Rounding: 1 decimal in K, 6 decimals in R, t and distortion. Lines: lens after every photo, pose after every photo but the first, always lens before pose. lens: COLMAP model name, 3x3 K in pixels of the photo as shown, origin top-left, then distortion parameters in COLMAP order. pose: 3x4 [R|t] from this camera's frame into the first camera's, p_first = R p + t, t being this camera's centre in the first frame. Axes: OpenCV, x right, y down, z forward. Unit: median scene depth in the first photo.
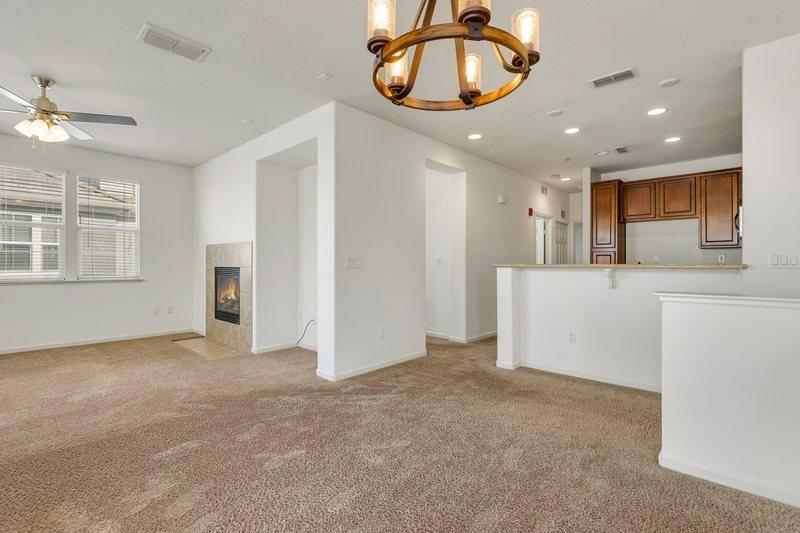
lens RADIAL K [[379.7, 0, 398.0], [0, 379.7, 264.8], [0, 0, 1]] dist [-0.002909, -0.000507]
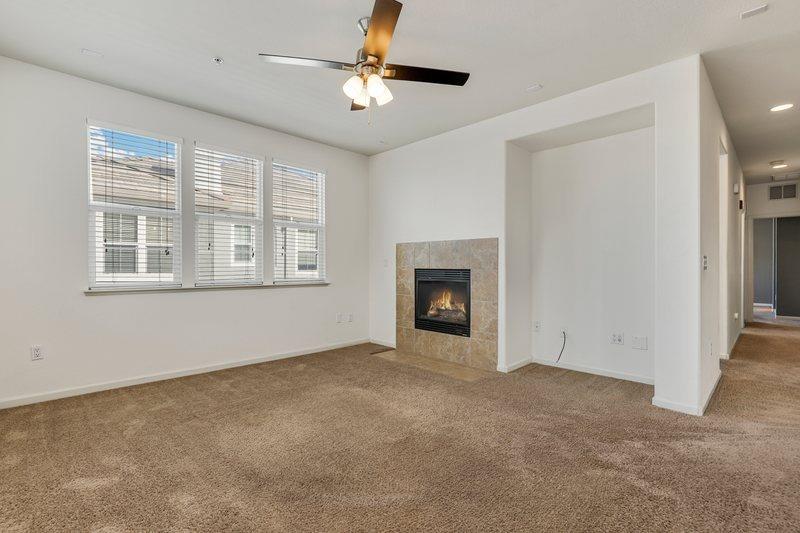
lens RADIAL K [[379.7, 0, 398.0], [0, 379.7, 264.8], [0, 0, 1]] dist [-0.002909, -0.000507]
pose [[0.999501, -0.002393, -0.031503, -0.522179], [0.002201, 0.999979, -0.006141, 0.002393], [0.031517, 0.006069, 0.999485, 0.144399]]
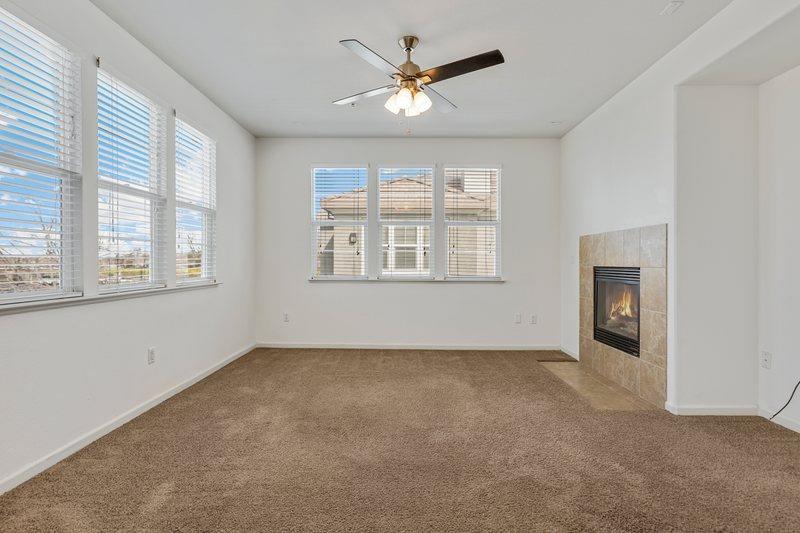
lens RADIAL K [[410.0, 0, 394.5], [0, 410.0, 263.0], [0, 0, 1]] dist [-0.000869, -0.000107]
pose [[0.669823, -0.002093, -0.742518, -0.174134], [-0.001393, 0.999991, -0.004075, 0.003342], [0.742520, 0.003764, 0.669814, 0.226382]]
